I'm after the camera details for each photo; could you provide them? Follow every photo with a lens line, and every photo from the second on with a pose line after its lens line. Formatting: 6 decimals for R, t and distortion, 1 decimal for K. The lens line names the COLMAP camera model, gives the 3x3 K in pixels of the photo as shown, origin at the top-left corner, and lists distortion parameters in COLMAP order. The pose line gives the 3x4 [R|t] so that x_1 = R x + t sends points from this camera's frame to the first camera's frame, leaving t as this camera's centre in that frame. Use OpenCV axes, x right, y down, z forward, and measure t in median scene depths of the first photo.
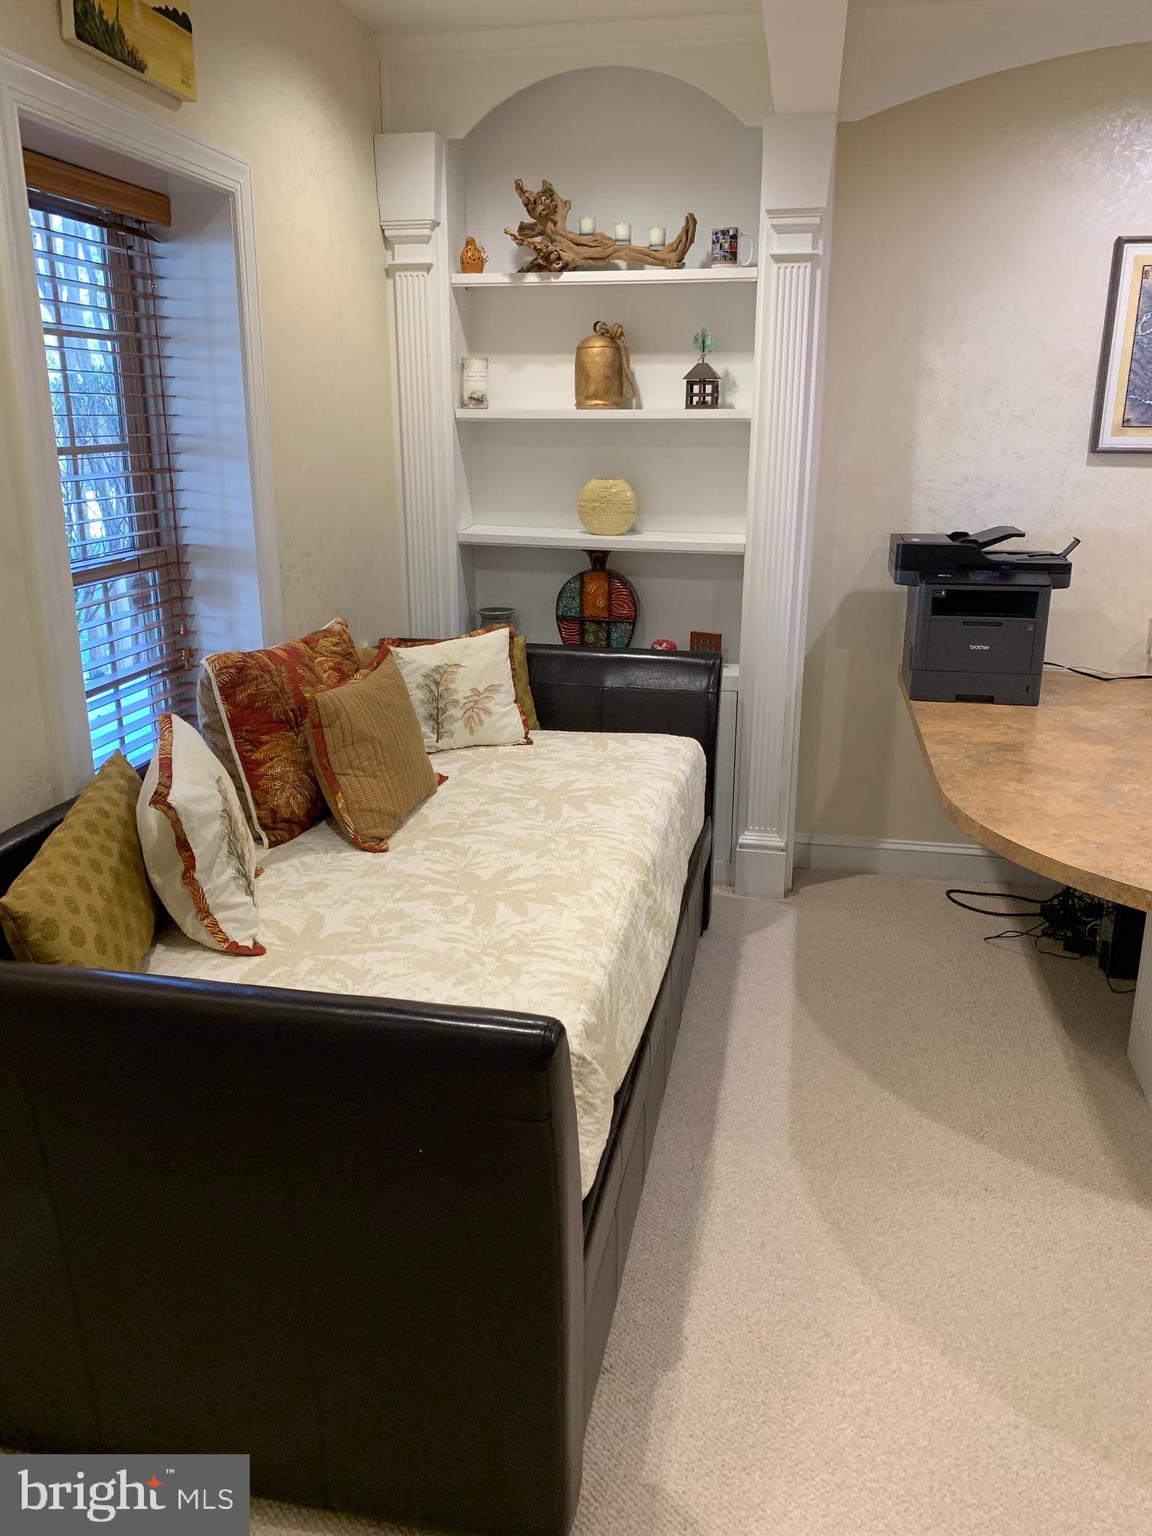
lens RADIAL K [[1171.0, 0, 576.0], [0, 1171.0, 768.0], [0, 0, 1]] dist [-0.002481, -0.000438]
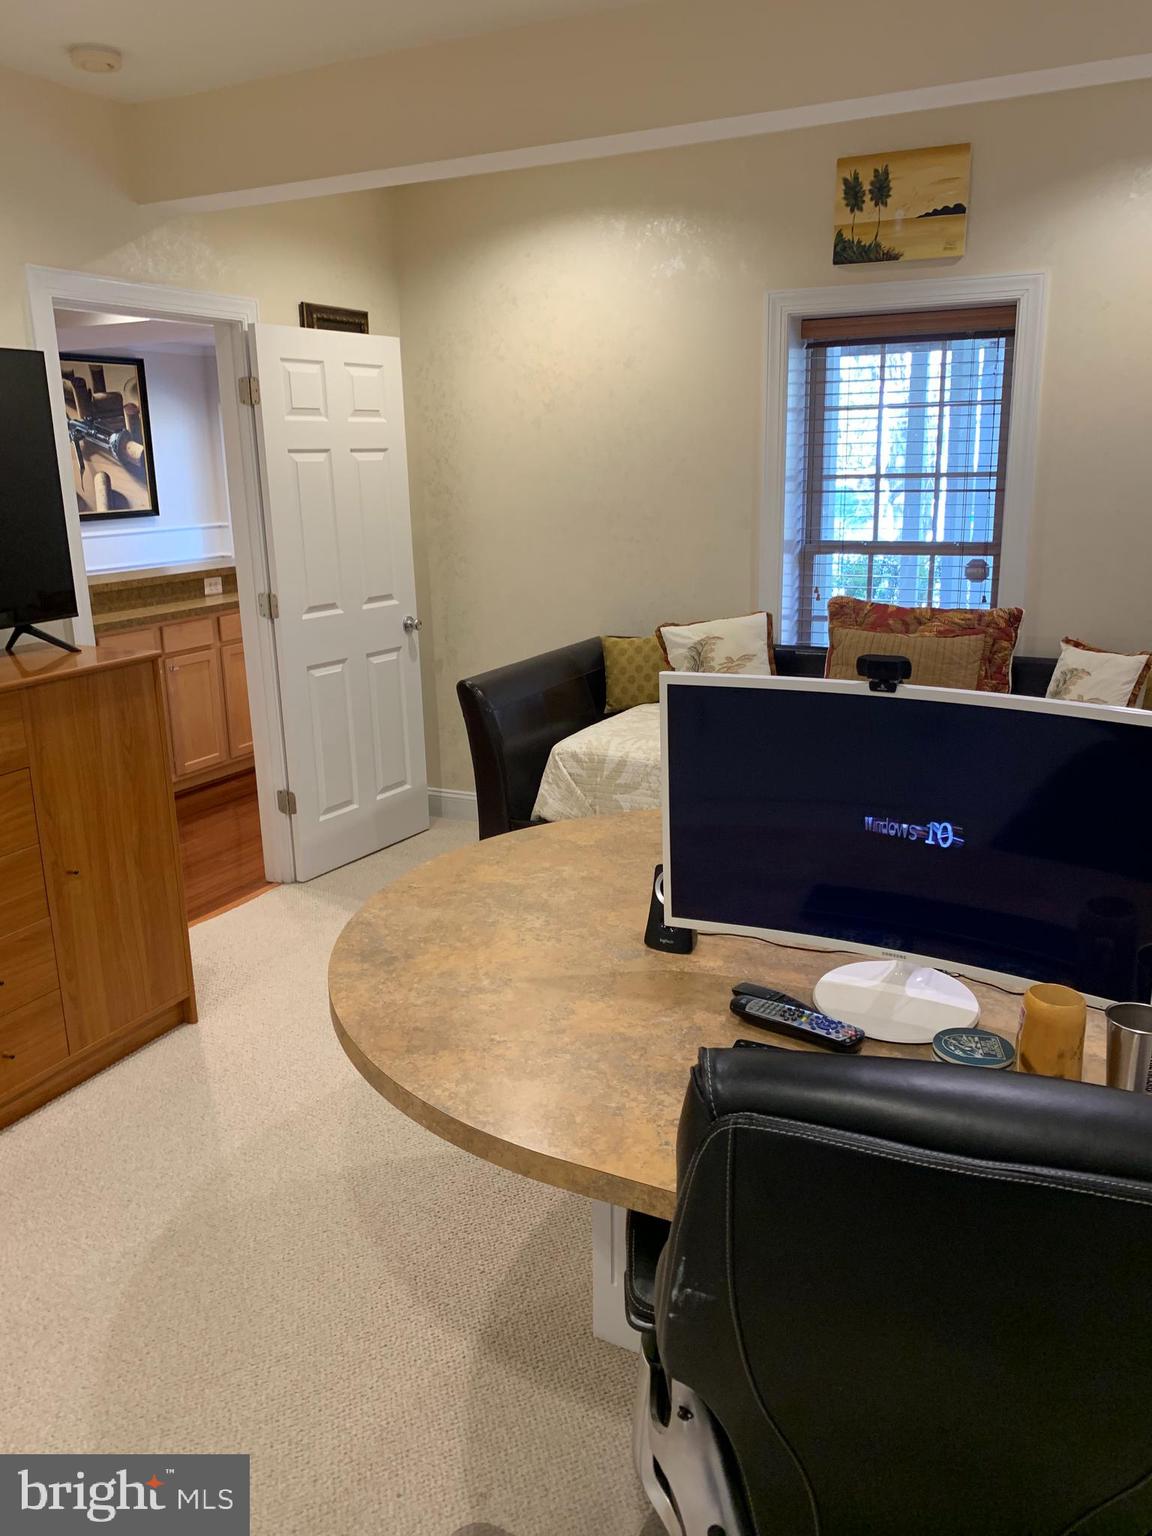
lens RADIAL K [[1141.2, 0, 576.0], [0, 1141.2, 768.0], [0, 0, 1]] dist [0.076444, -0.148180]
pose [[-0.257149, 0.256551, -0.931695, 1.012307], [-0.258861, 0.910597, 0.322188, -0.219569], [0.931056, 0.324030, -0.167748, 0.713079]]
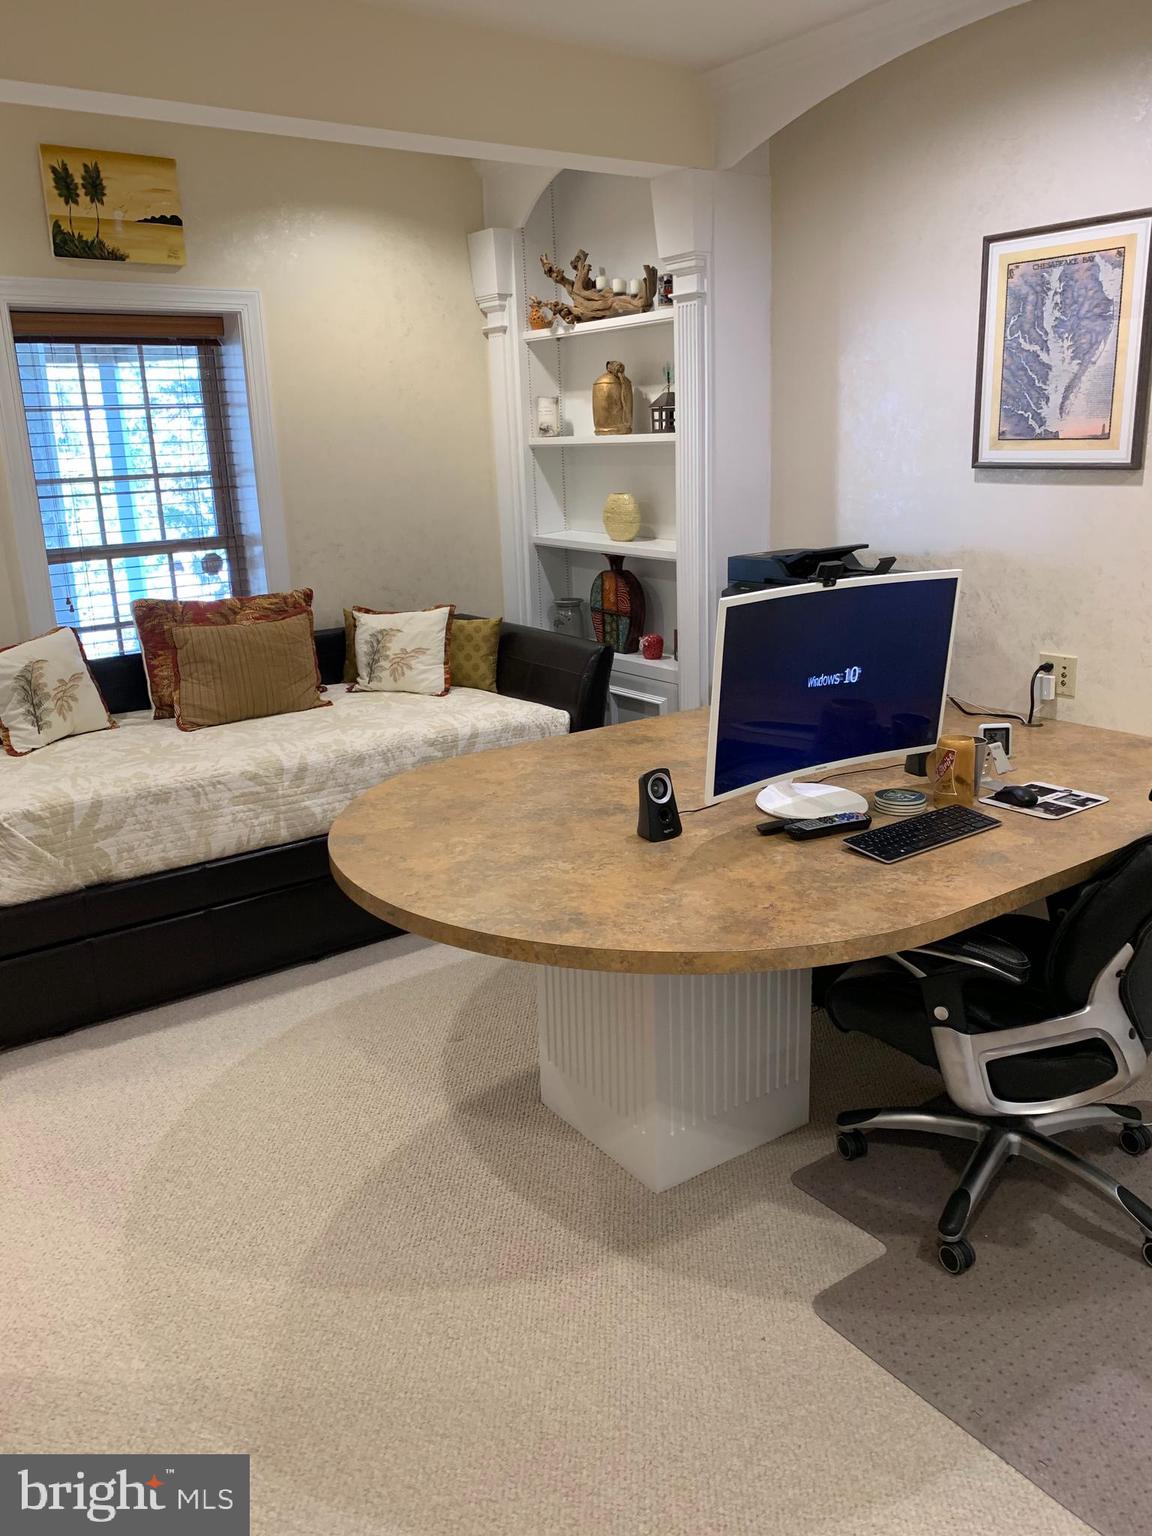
lens RADIAL K [[1172.0, 0, 576.0], [0, 1172.0, 768.0], [0, 0, 1]] dist [0.003993, -0.008310]
pose [[0.738689, 0.159193, -0.654978, 0.910997], [-0.162262, 0.985132, 0.056437, -0.038558], [0.654224, 0.064589, 0.753537, 0.114279]]
